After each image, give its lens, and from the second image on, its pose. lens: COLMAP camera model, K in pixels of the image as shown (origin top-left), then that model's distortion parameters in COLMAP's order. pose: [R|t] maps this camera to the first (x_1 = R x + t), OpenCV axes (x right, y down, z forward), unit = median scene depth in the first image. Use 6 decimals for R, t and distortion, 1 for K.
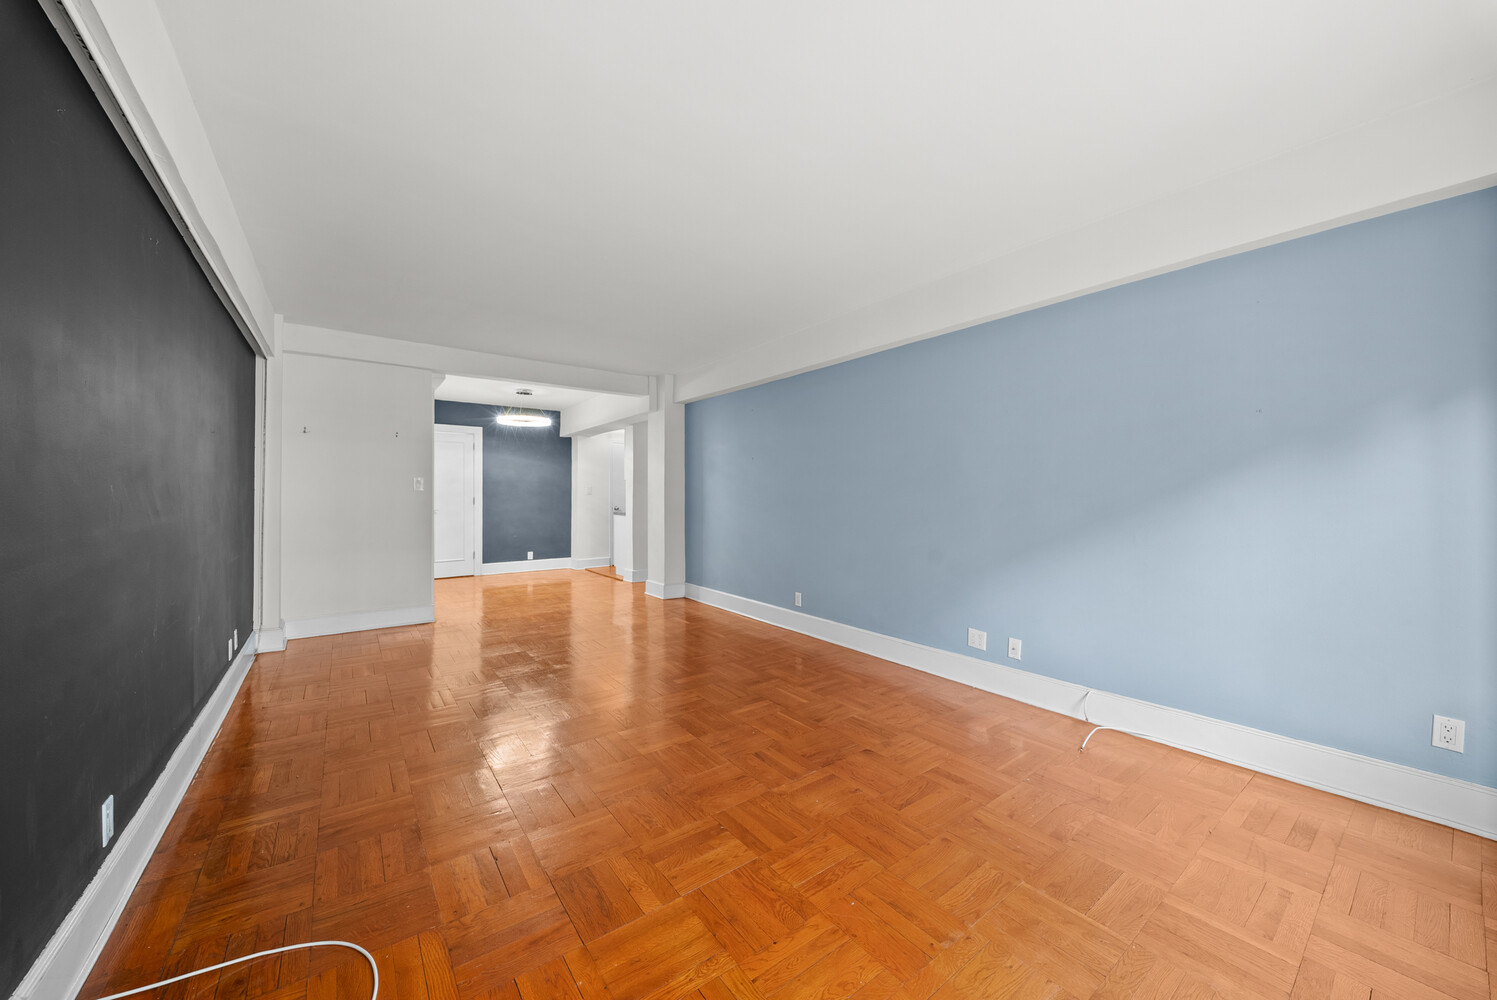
lens RADIAL K [[529.9, 0, 752.2], [0, 529.9, 499.0], [0, 0, 1]] dist [0.015707, -0.010944]
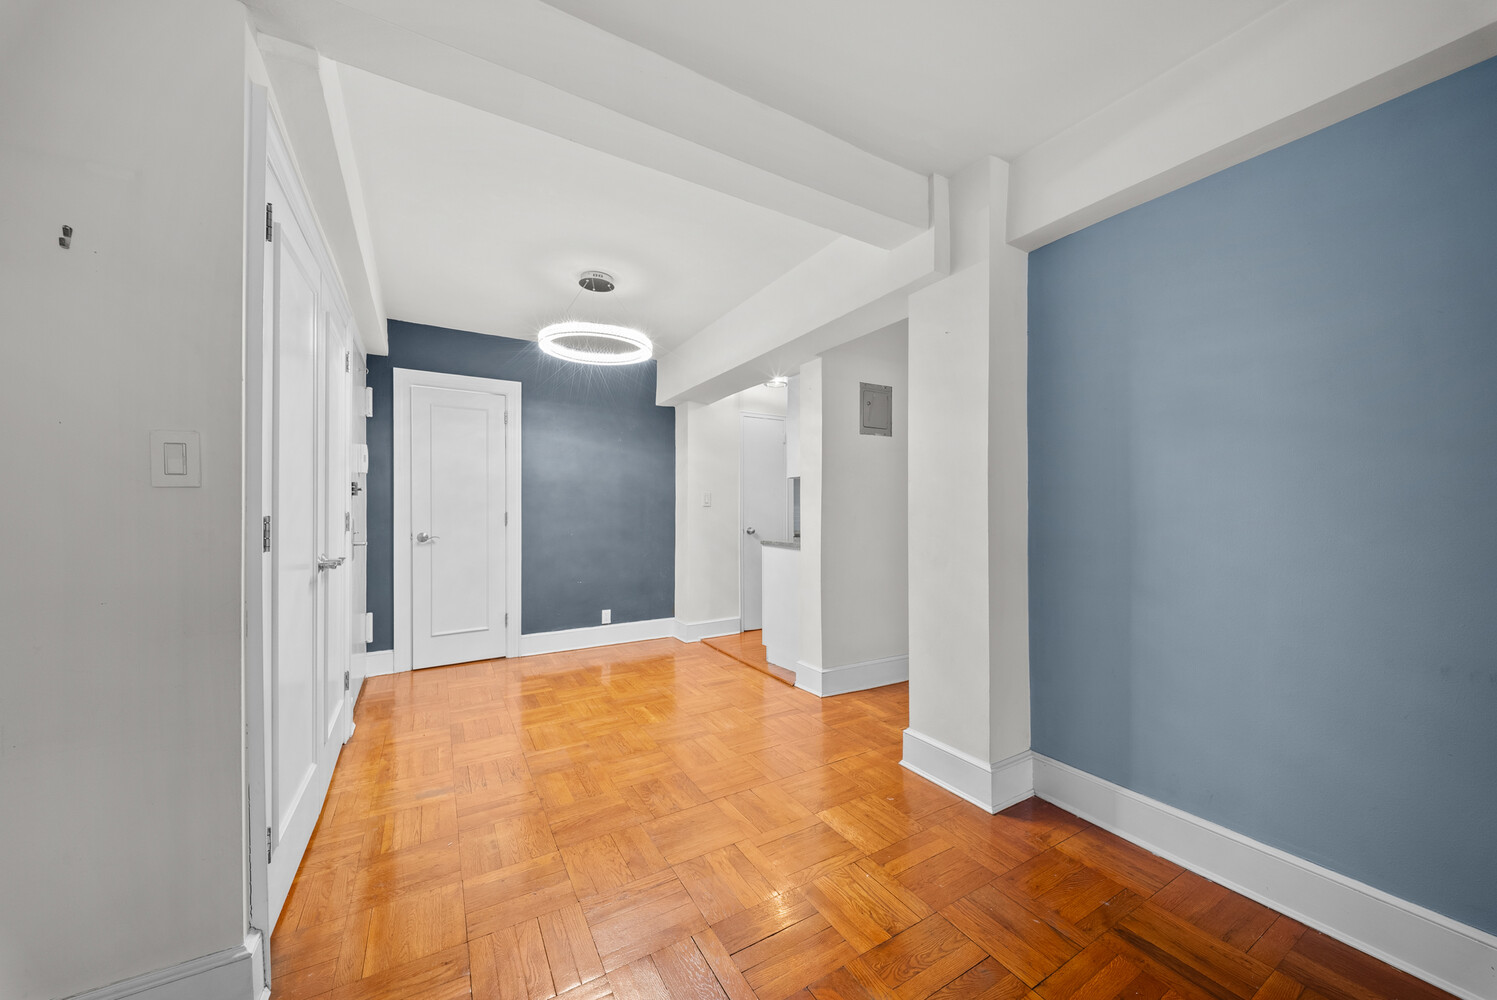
lens RADIAL K [[534.9, 0, 753.3], [0, 534.9, 508.4], [0, 0, 1]] dist [0.015282, -0.011312]
pose [[0.993574, -0.003040, -0.113148, -0.211305], [0.002192, 0.999969, -0.007621, -0.002386], [0.113167, 0.007324, 0.993549, 0.483697]]
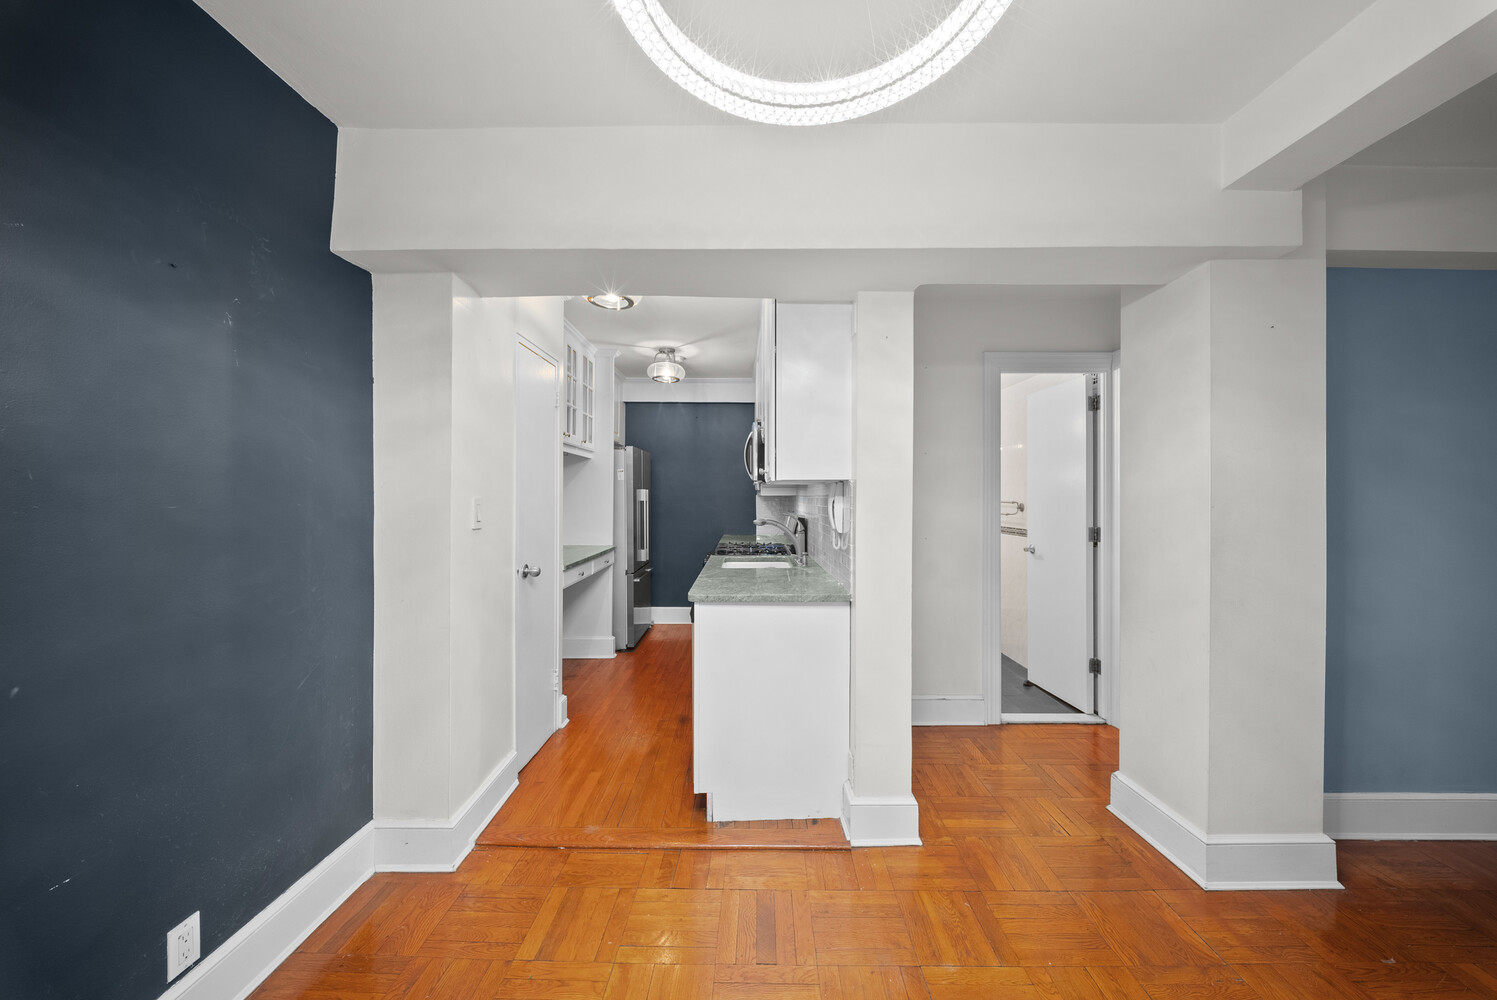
lens RADIAL K [[529.9, 0, 752.2], [0, 529.9, 499.0], [0, 0, 1]] dist [0.015707, -0.010944]
pose [[0.609038, 0.001059, 0.793140, -0.462119], [0.000625, 0.999998, -0.001815, -0.024178], [-0.793141, 0.001601, 0.609036, 0.818419]]
